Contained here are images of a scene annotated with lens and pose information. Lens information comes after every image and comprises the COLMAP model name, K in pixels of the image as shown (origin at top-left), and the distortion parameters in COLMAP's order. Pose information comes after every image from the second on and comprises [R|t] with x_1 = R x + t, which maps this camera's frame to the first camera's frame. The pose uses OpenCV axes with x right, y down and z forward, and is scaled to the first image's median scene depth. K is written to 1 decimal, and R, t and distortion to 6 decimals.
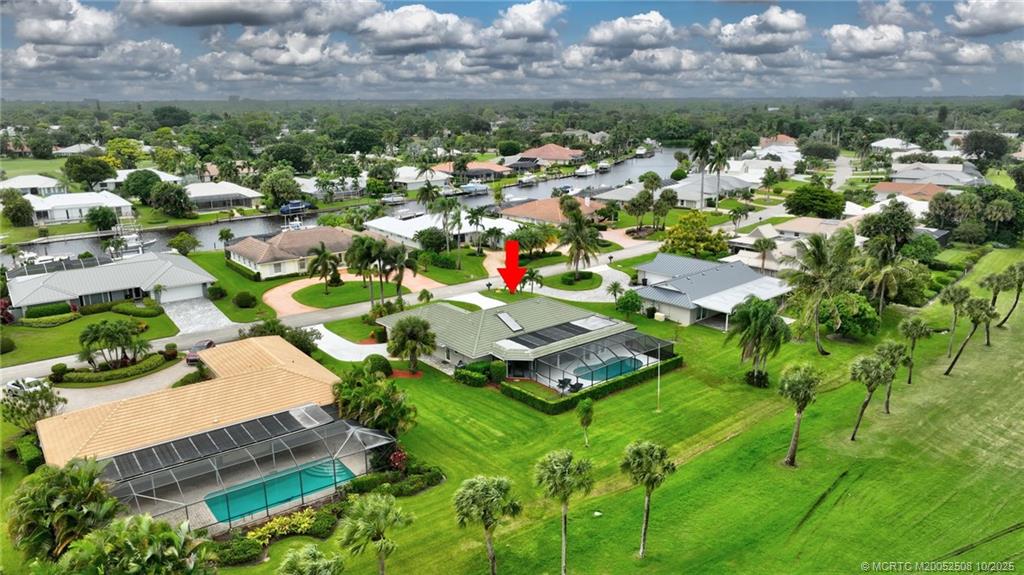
lens RADIAL K [[721.9, 0, 512.0], [0, 721.9, 287.5], [0, 0, 1]] dist [0.005611, 0.005447]
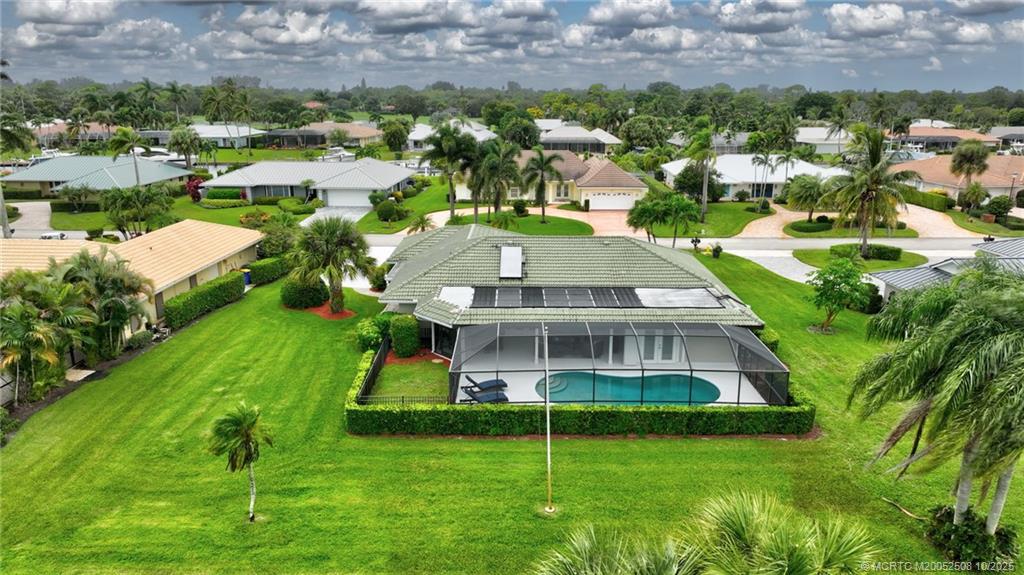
lens RADIAL K [[721.9, 0, 512.0], [0, 721.9, 287.5], [0, 0, 1]] dist [0.005611, 0.005447]
pose [[0.767668, 0.171460, -0.617484, 0.326108], [-0.166496, 0.983818, 0.066191, 0.029047], [0.618841, 0.051995, 0.783793, 0.555826]]
